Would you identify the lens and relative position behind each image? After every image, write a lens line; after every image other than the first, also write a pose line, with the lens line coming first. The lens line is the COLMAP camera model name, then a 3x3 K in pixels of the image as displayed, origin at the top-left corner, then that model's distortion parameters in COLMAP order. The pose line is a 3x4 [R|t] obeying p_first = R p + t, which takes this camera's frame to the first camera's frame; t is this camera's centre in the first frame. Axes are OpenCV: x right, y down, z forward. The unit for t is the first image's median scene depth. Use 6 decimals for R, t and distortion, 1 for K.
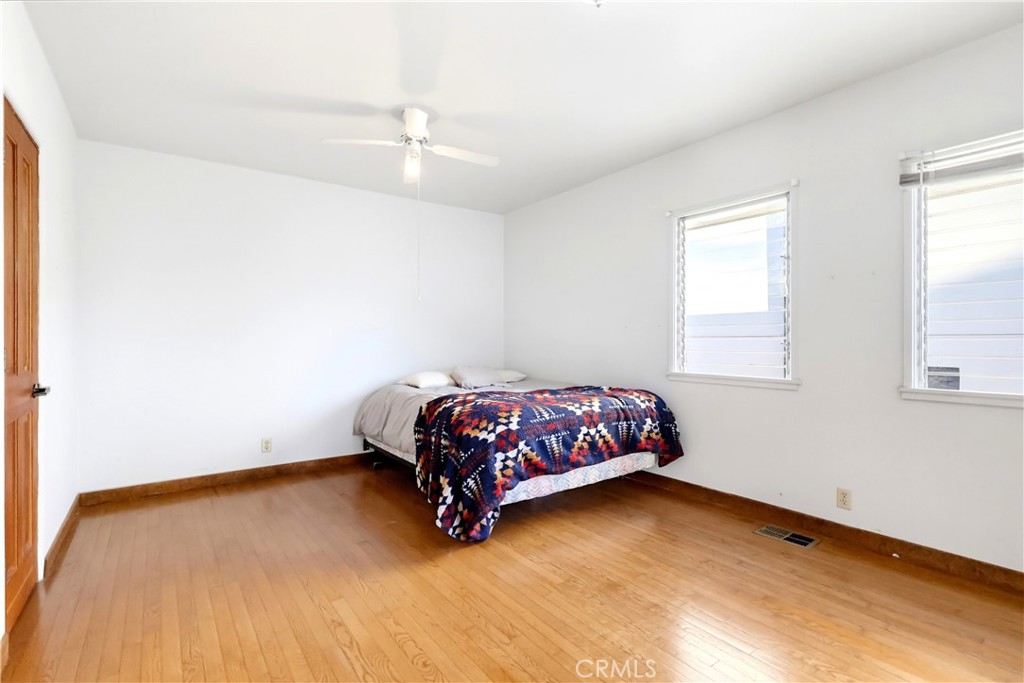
lens RADIAL K [[477.9, 0, 512.0], [0, 477.9, 341.5], [0, 0, 1]] dist [-0.002301, -0.000418]
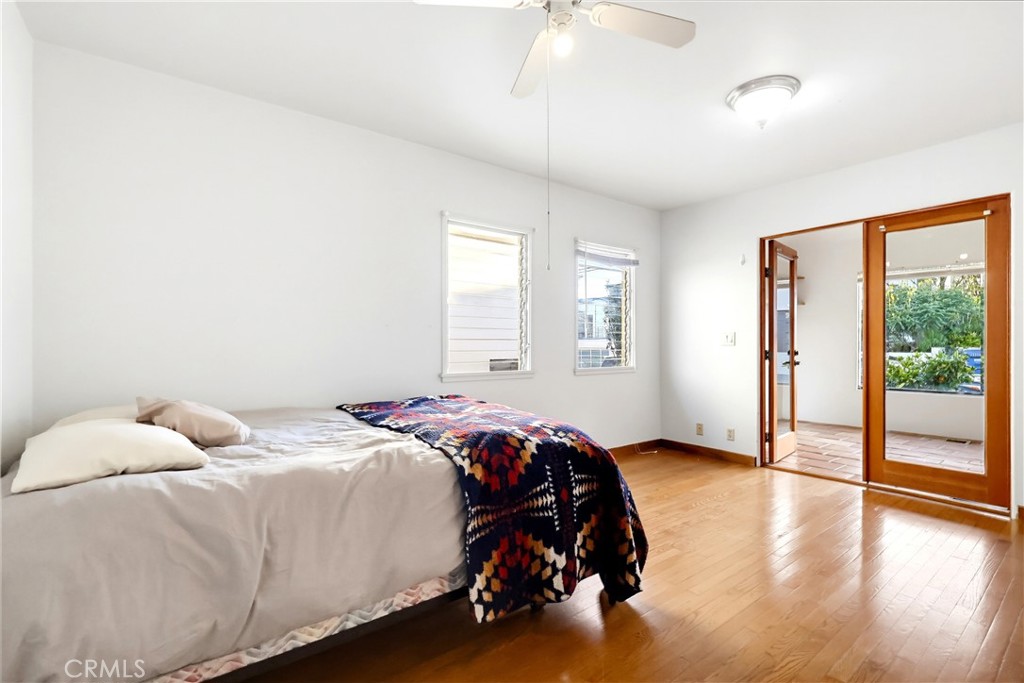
lens RADIAL K [[477.9, 0, 512.0], [0, 477.9, 341.5], [0, 0, 1]] dist [-0.002301, -0.000418]
pose [[-0.032238, 0.004956, 0.999468, -0.725549], [0.000047, 0.999988, -0.004957, 0.002407], [-0.999480, -0.000113, -0.032238, 0.991054]]
